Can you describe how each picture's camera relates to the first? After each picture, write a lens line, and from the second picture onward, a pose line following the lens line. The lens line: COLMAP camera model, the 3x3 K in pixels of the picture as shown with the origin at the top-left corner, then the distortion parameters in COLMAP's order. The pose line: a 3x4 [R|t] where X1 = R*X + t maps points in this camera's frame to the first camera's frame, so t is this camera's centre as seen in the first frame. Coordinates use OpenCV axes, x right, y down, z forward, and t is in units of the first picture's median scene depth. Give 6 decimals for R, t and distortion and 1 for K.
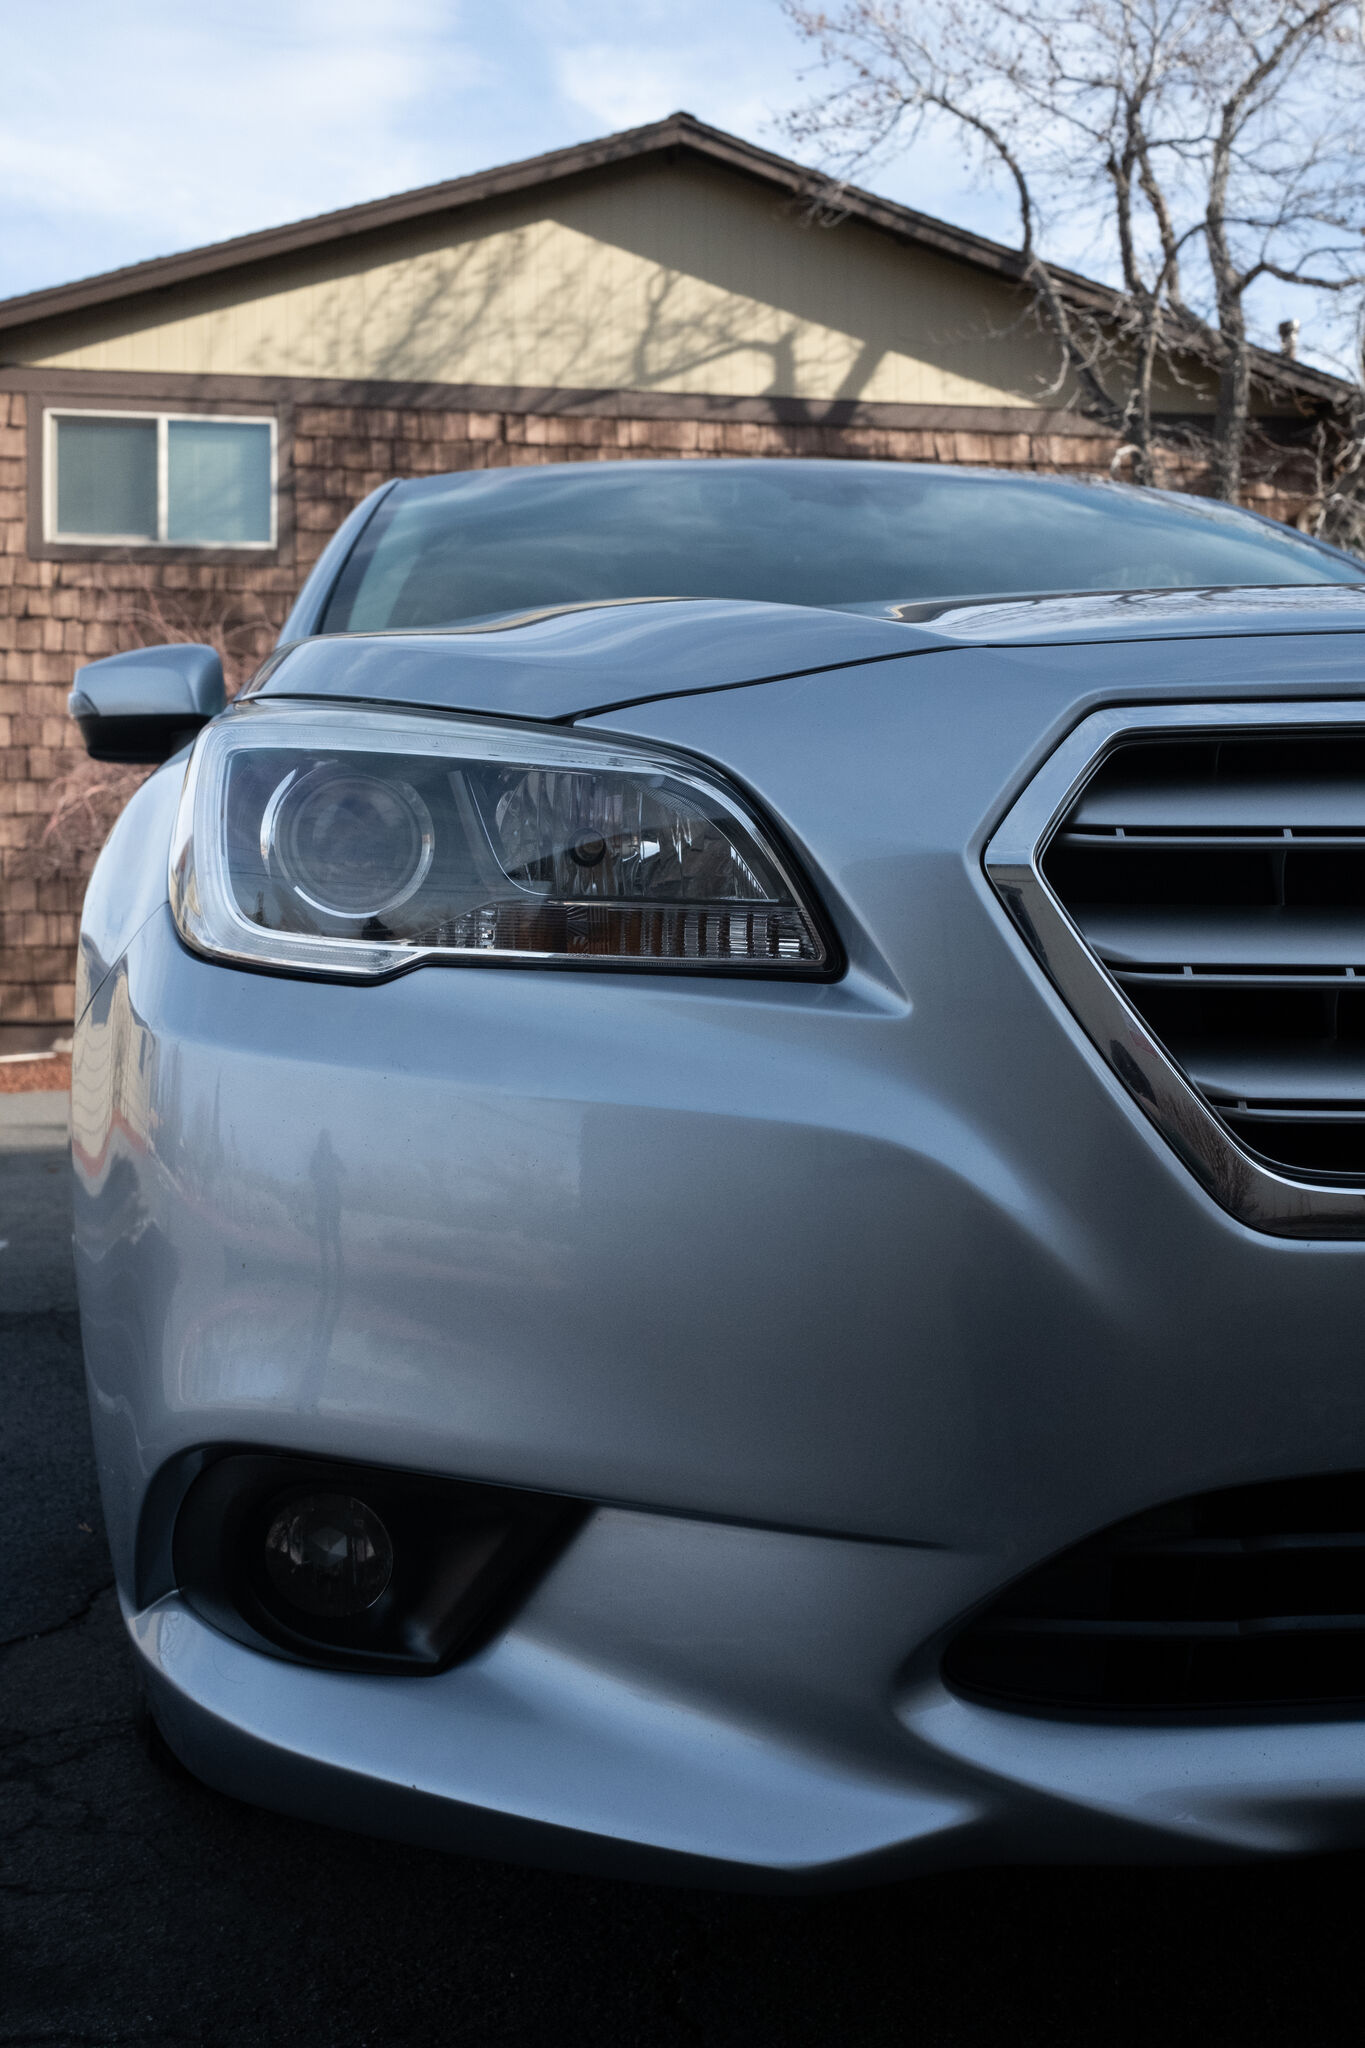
lens RADIAL K [[2143.9, 0, 645.9], [0, 2143.9, 1029.7], [0, 0, 1]] dist [-0.046963, 0.185644]
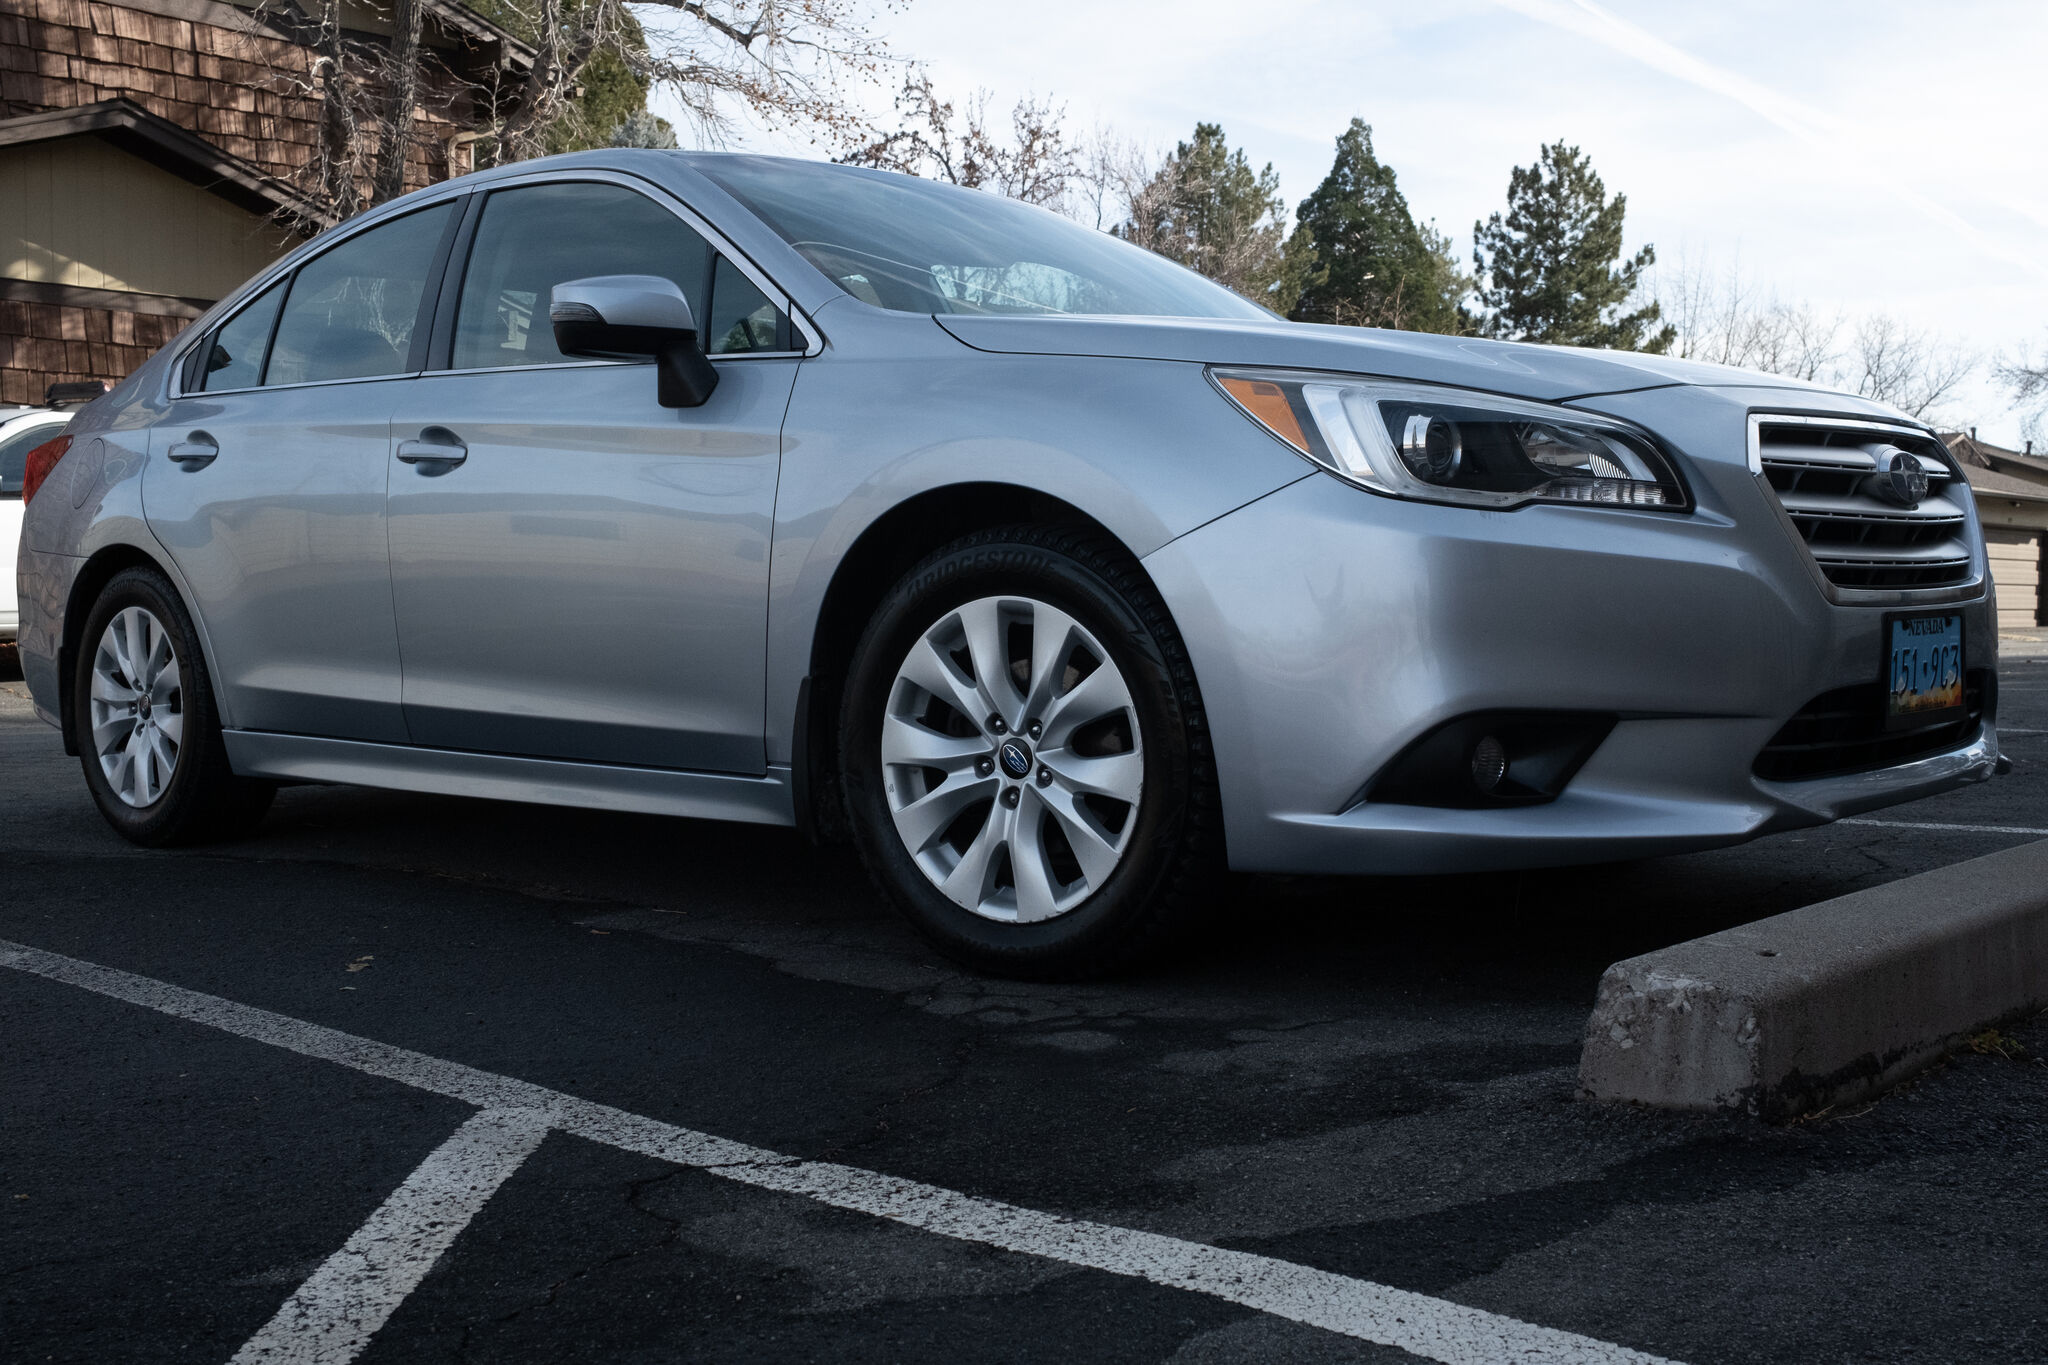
lens RADIAL K [[2143.9, 0, 1025.1], [0, 2143.9, 632.1], [0, 0, 1]] dist [-0.046963, 0.185644]
pose [[0.794815, -0.006769, 0.606814, -0.129627], [0.006252, 0.999976, 0.002967, 0.006661], [-0.606819, 0.001436, 0.794838, -0.034916]]
